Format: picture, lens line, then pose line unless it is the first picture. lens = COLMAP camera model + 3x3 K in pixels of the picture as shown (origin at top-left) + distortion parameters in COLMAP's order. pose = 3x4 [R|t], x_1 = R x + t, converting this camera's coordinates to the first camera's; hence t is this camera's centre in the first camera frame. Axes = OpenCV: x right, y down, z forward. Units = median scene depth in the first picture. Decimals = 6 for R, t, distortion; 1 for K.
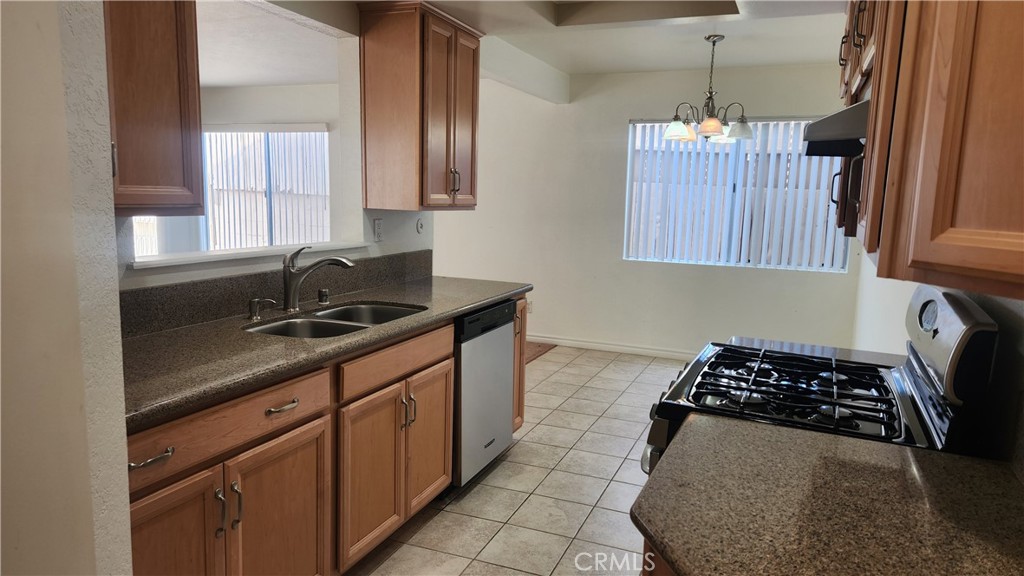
lens RADIAL K [[677.6, 0, 530.4], [0, 677.6, 290.2], [0, 0, 1]] dist [0.075056, -0.083800]
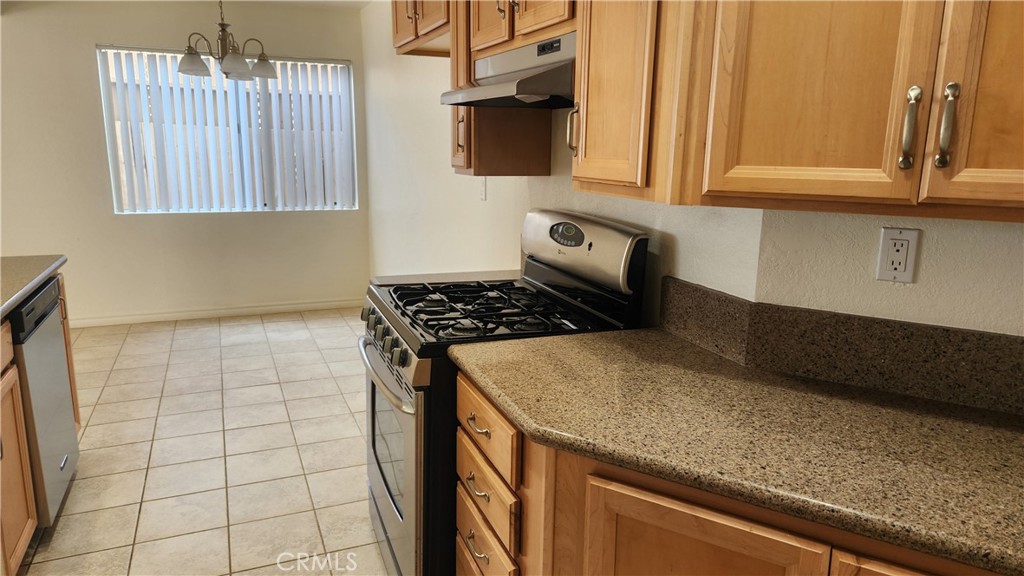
lens RADIAL K [[681.9, 0, 512.0], [0, 681.9, 288.0], [0, 0, 1]] dist [0.076324, -0.073416]
pose [[0.715971, -0.163674, 0.678672, -0.225229], [0.107201, 0.986375, 0.124790, -0.020212], [-0.689850, -0.016592, 0.723762, 0.079536]]
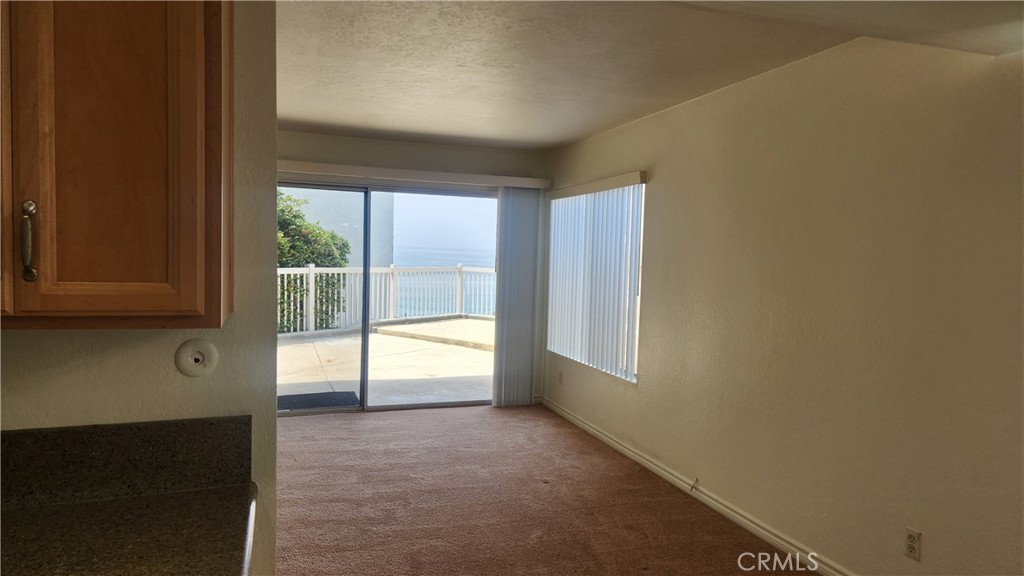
lens RADIAL K [[678.1, 0, 525.4], [0, 678.1, 295.0], [0, 0, 1]] dist [0.076402, -0.077508]
pose [[0.658843, 0.034247, -0.751501, 0.328513], [-0.114993, 0.991808, -0.055617, -0.165213], [0.743440, 0.123060, 0.657384, 1.130840]]
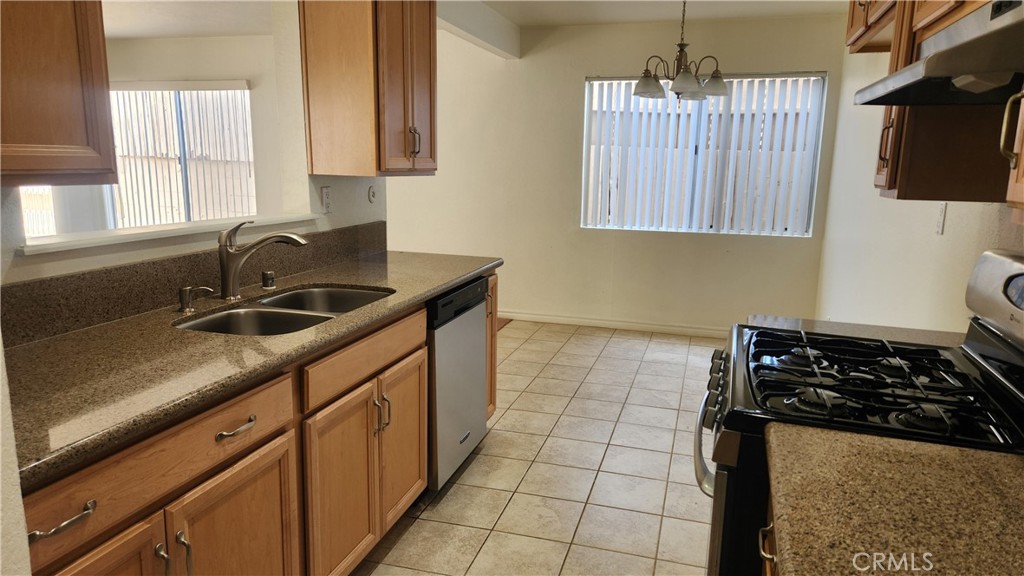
lens RADIAL K [[678.1, 0, 525.4], [0, 678.1, 295.0], [0, 0, 1]] dist [0.076402, -0.077508]
pose [[0.995058, -0.028057, 0.095245, -0.068002], [0.022784, 0.998171, 0.056002, -0.012343], [-0.096642, -0.053555, 0.993877, 0.126632]]
